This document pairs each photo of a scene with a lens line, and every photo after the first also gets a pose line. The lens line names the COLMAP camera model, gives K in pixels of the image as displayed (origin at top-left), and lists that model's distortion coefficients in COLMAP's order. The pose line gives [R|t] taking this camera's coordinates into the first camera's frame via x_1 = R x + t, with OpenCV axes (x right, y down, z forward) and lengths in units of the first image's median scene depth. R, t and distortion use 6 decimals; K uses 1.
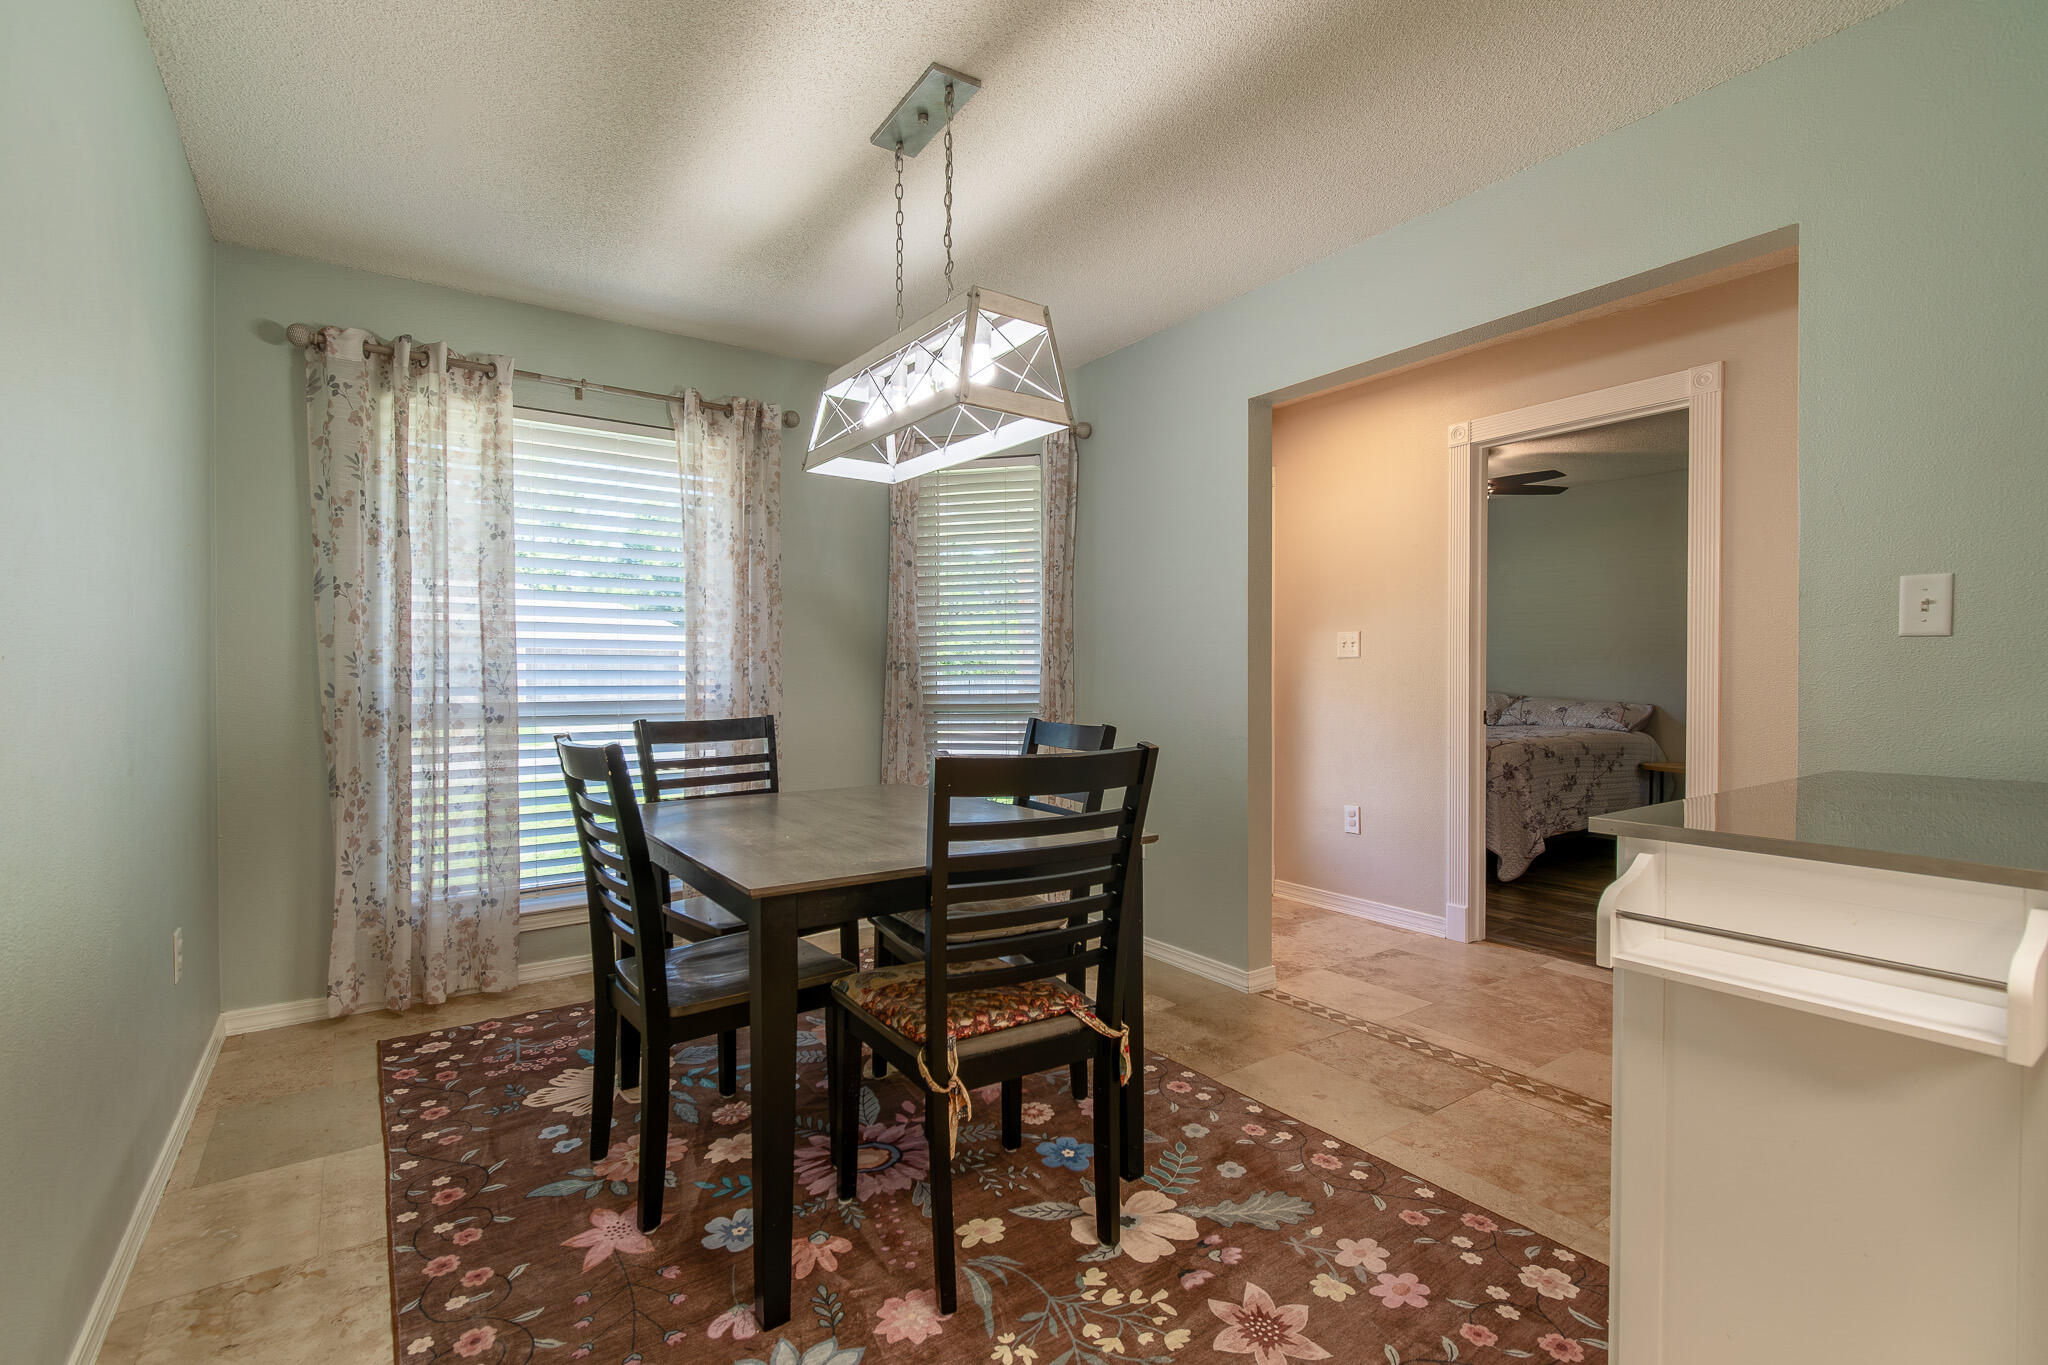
lens RADIAL K [[912.5, 0, 1024.0], [0, 912.5, 682.5], [0, 0, 1]] dist [0.010020, -0.006840]
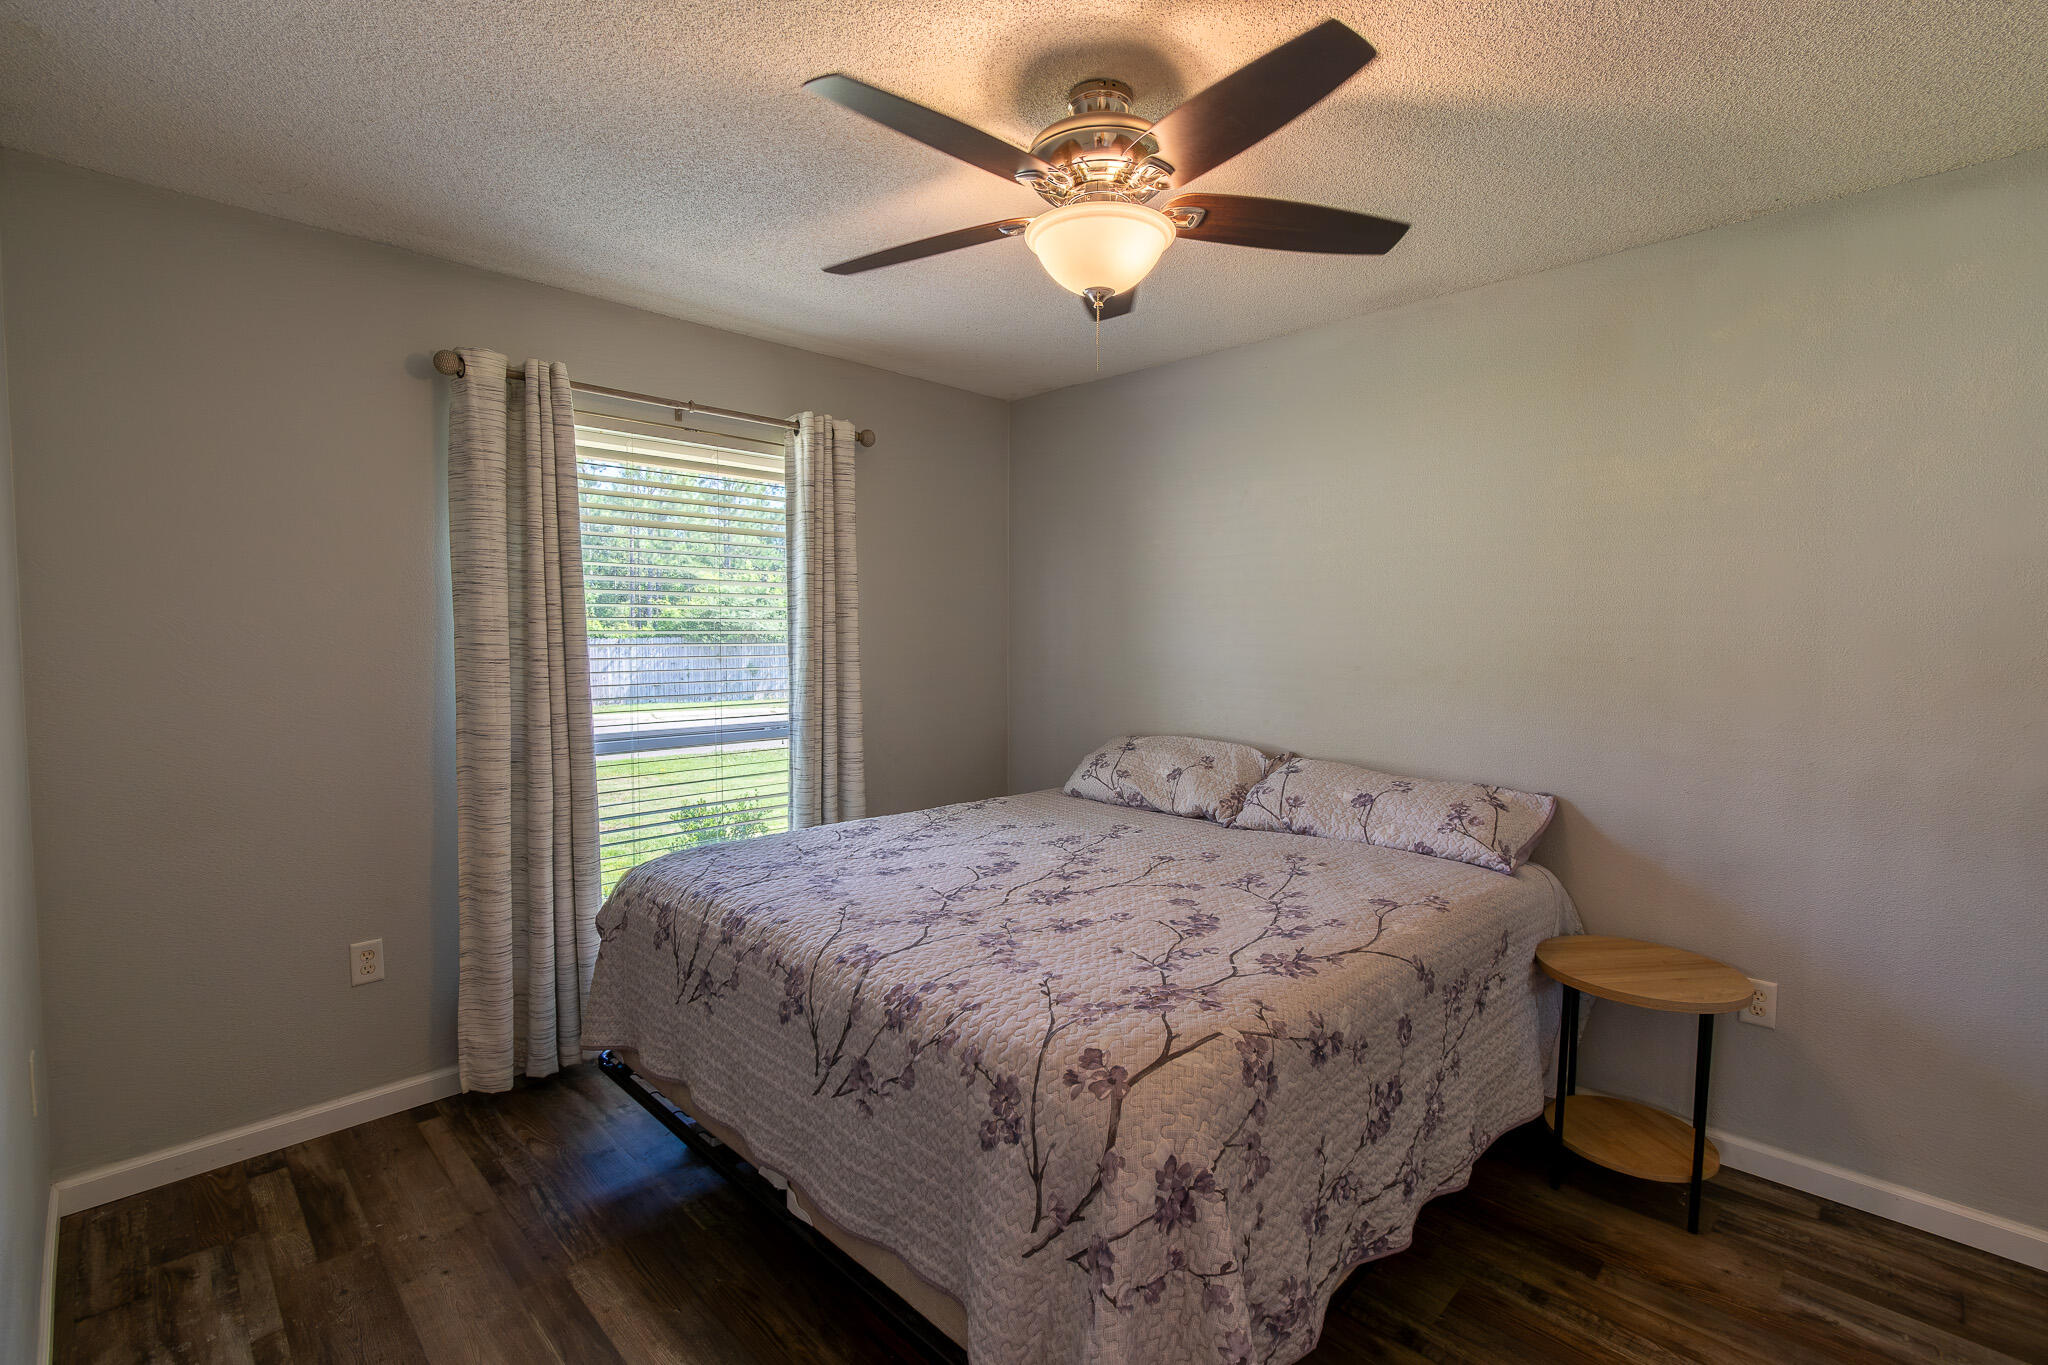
lens RADIAL K [[912.5, 0, 1024.0], [0, 912.5, 682.5], [0, 0, 1]] dist [0.010020, -0.006840]
pose [[0.984459, -0.005645, 0.175524, 0.360295], [-0.001995, 0.999059, 0.043321, -0.048406], [-0.175604, -0.042998, 0.983521, 0.616401]]
